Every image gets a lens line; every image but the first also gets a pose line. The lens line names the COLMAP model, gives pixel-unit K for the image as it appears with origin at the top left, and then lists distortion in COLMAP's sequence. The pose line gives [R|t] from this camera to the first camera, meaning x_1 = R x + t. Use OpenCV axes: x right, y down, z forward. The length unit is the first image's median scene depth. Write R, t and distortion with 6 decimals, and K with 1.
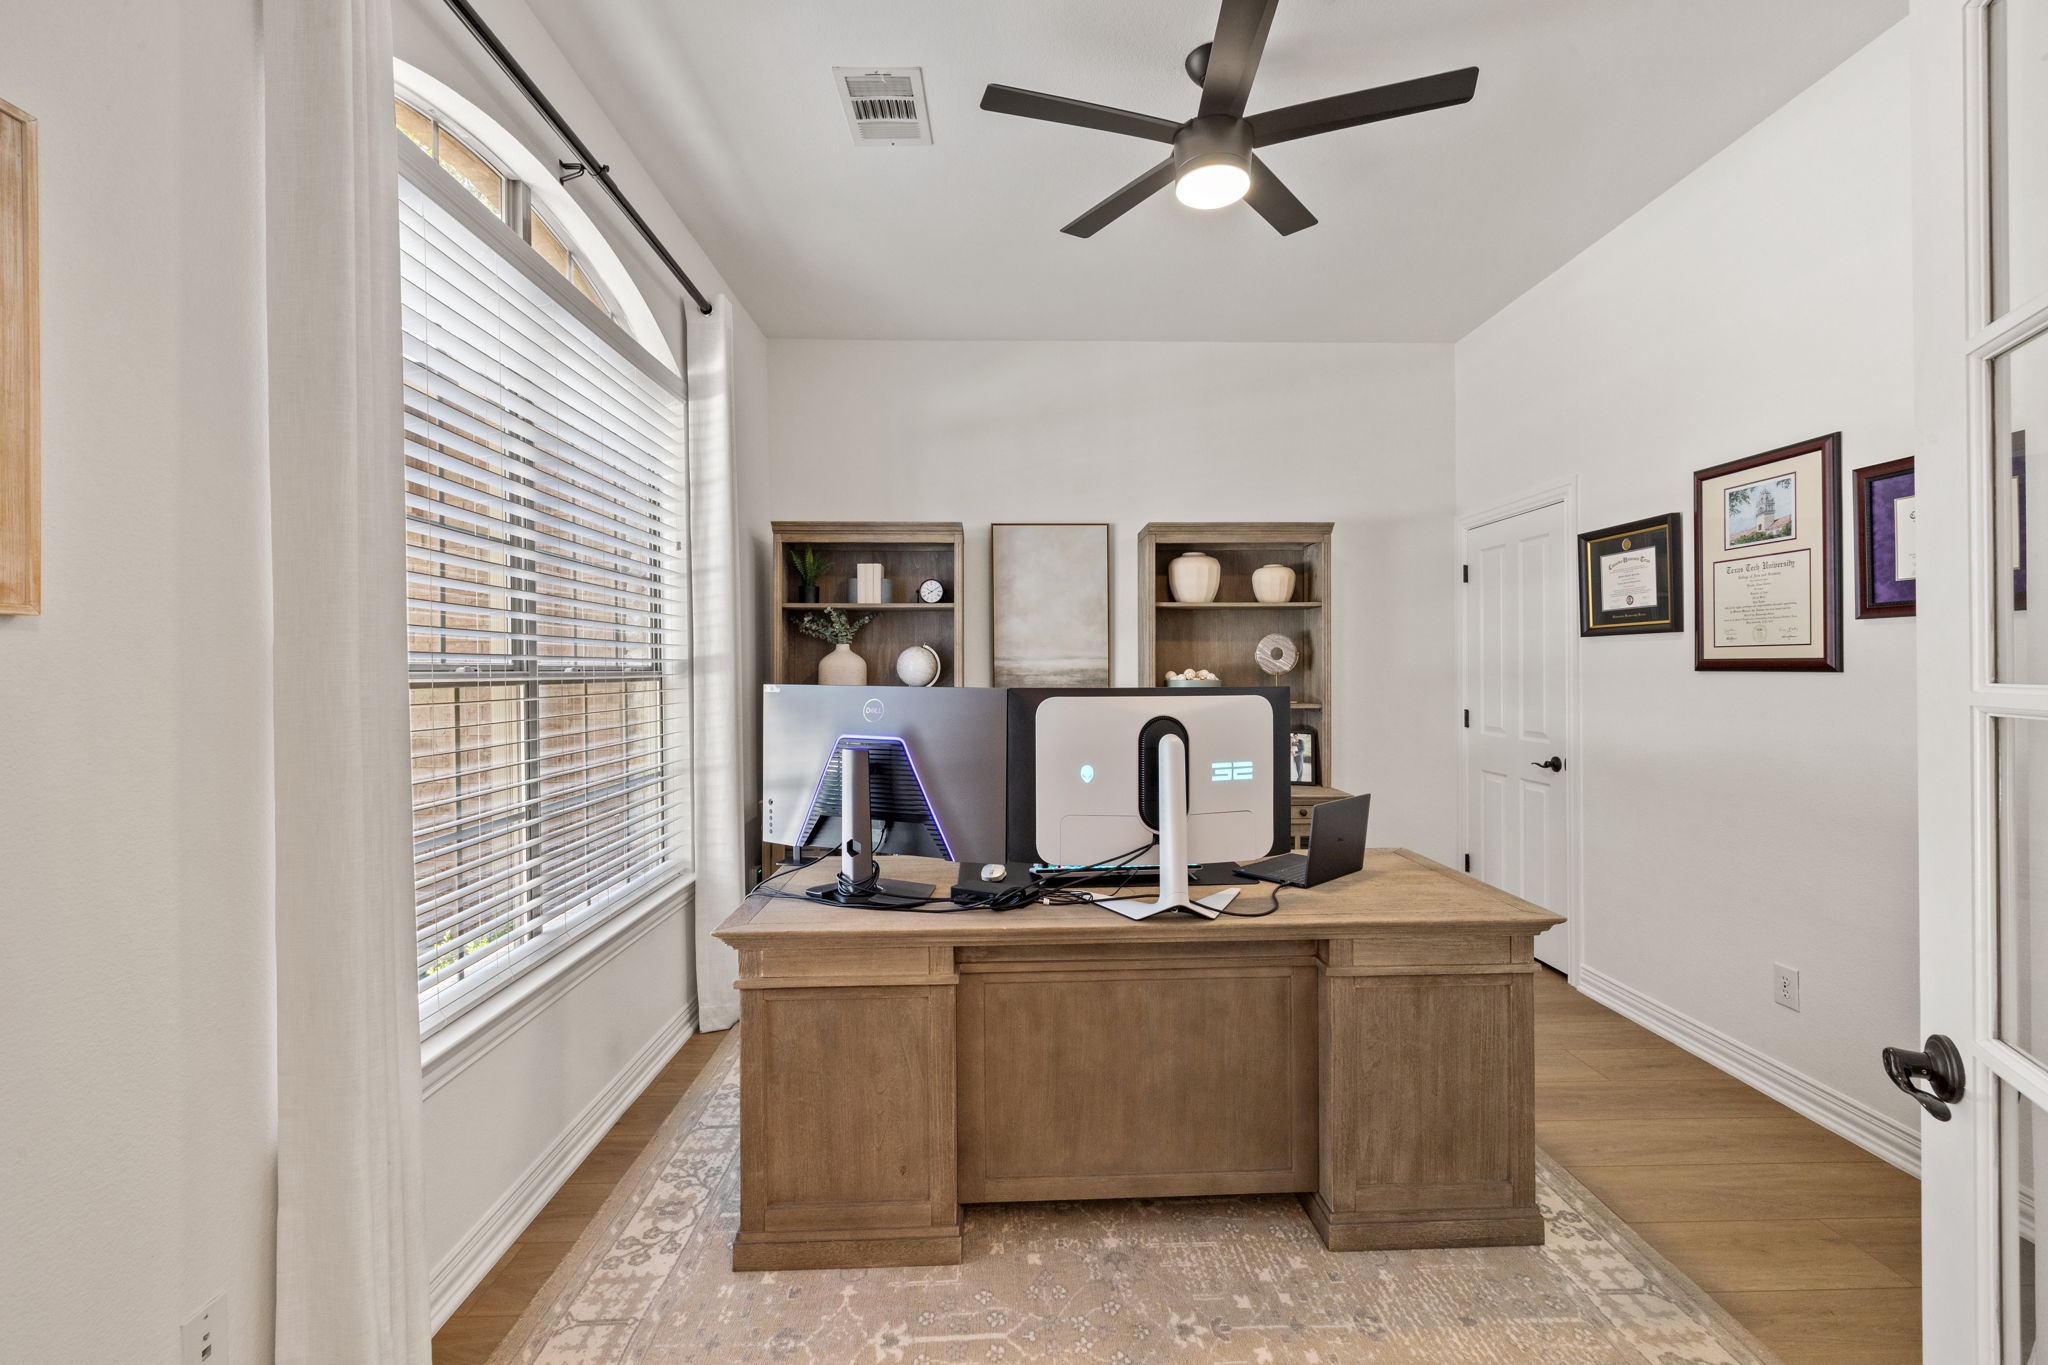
lens RADIAL K [[860.4, 0, 1012.0], [0, 860.4, 665.0], [0, 0, 1]] dist [-0.000602, -0.000094]
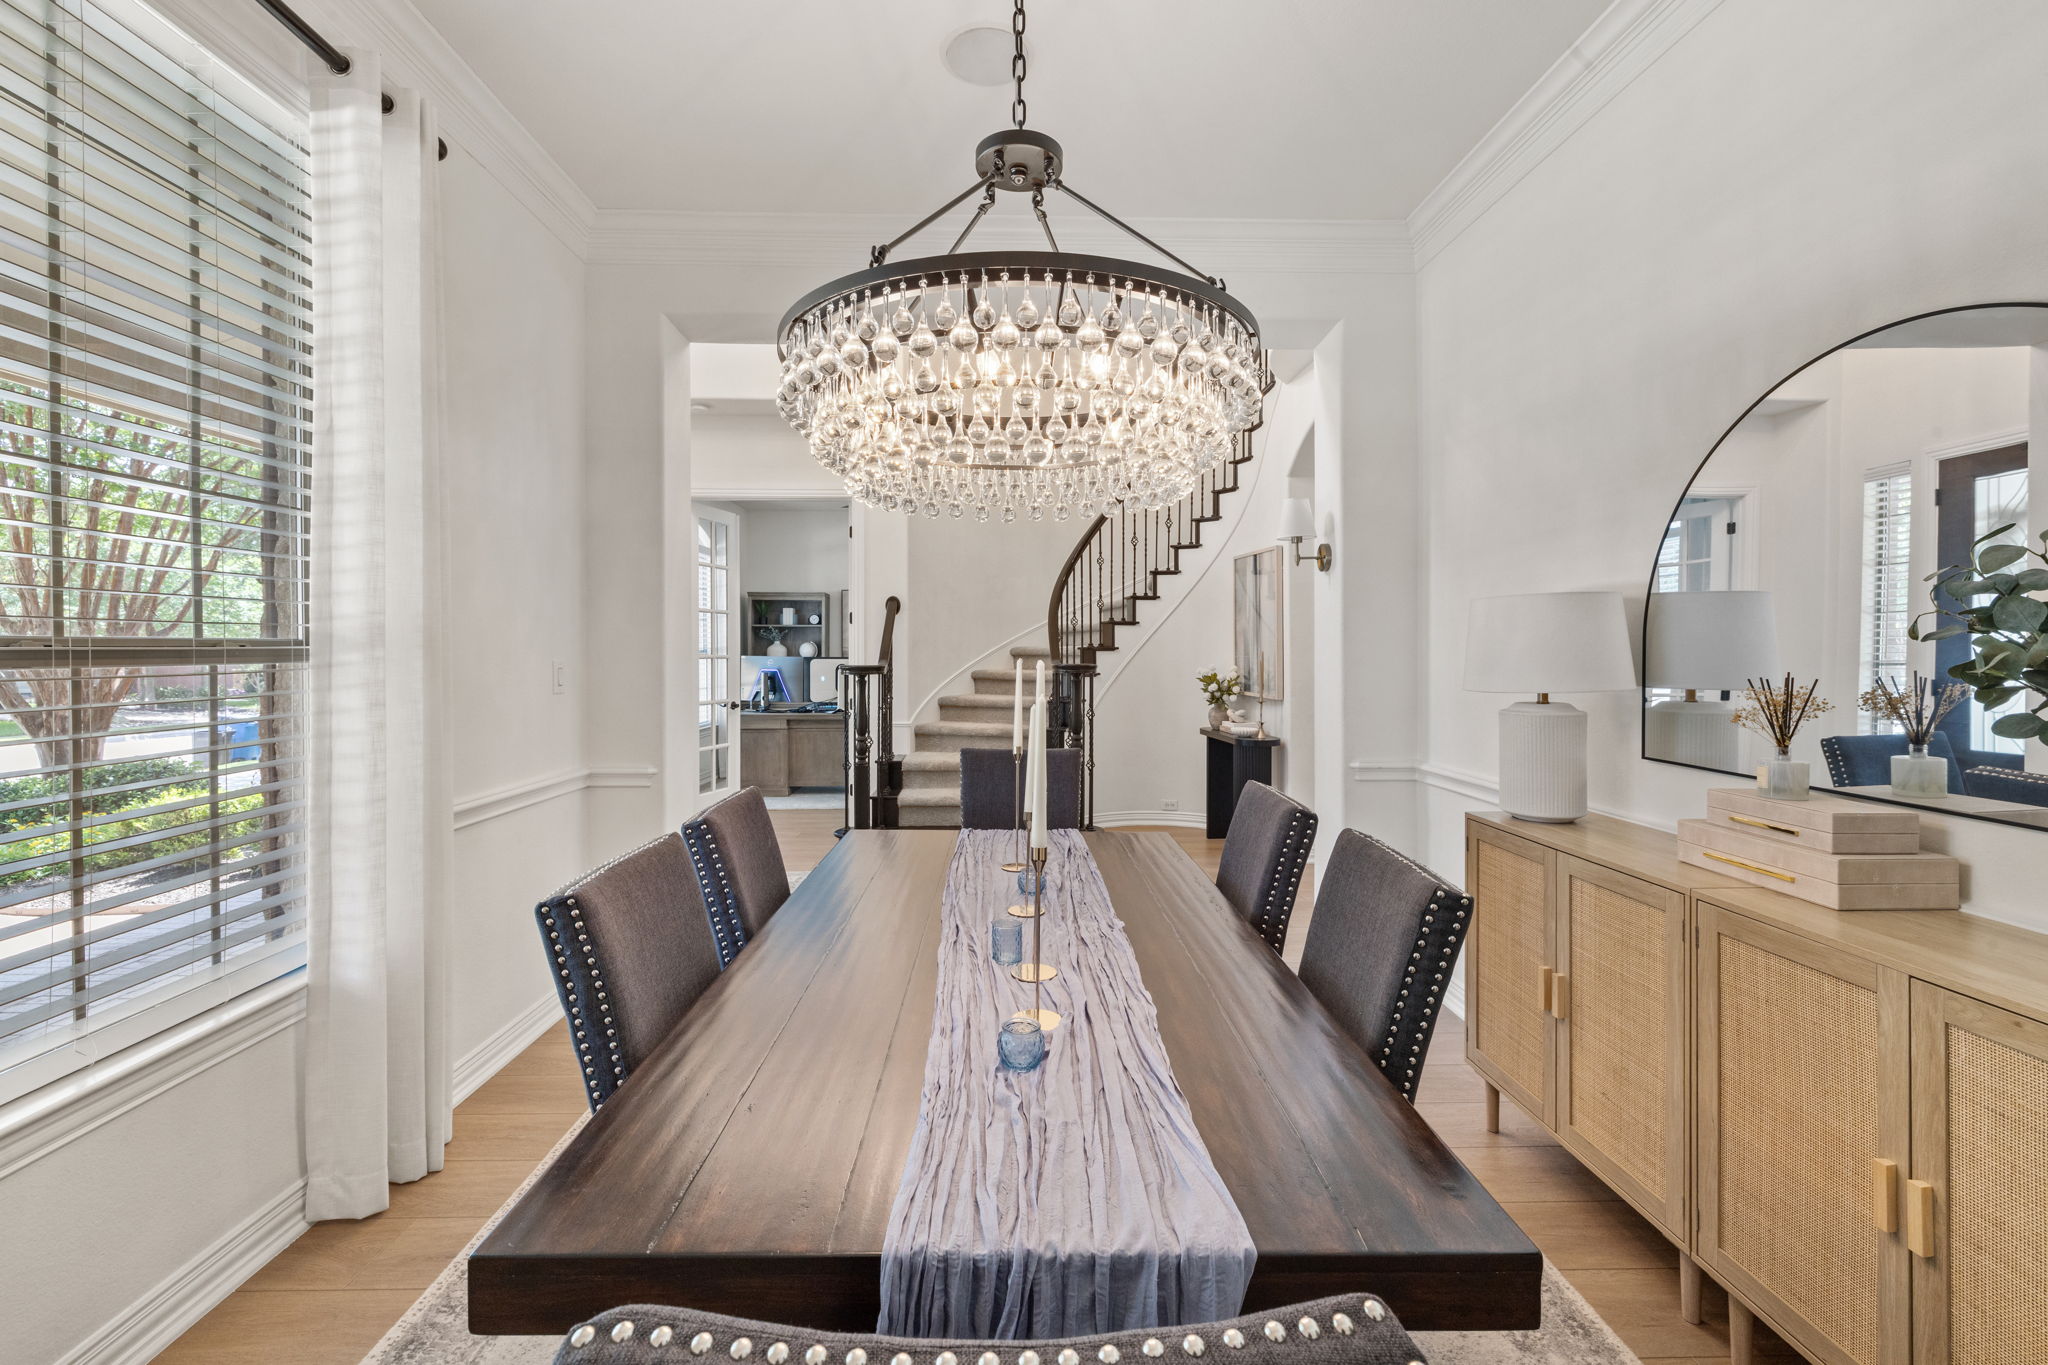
lens RADIAL K [[860.4, 0, 1012.0], [0, 860.4, 665.0], [0, 0, 1]] dist [-0.000602, -0.000094]
pose [[0.999987, 0.004947, 0.001210, 0.463278], [-0.004959, 0.999940, 0.009803, 0.015060], [-0.001161, -0.009808, 0.999951, -1.425704]]
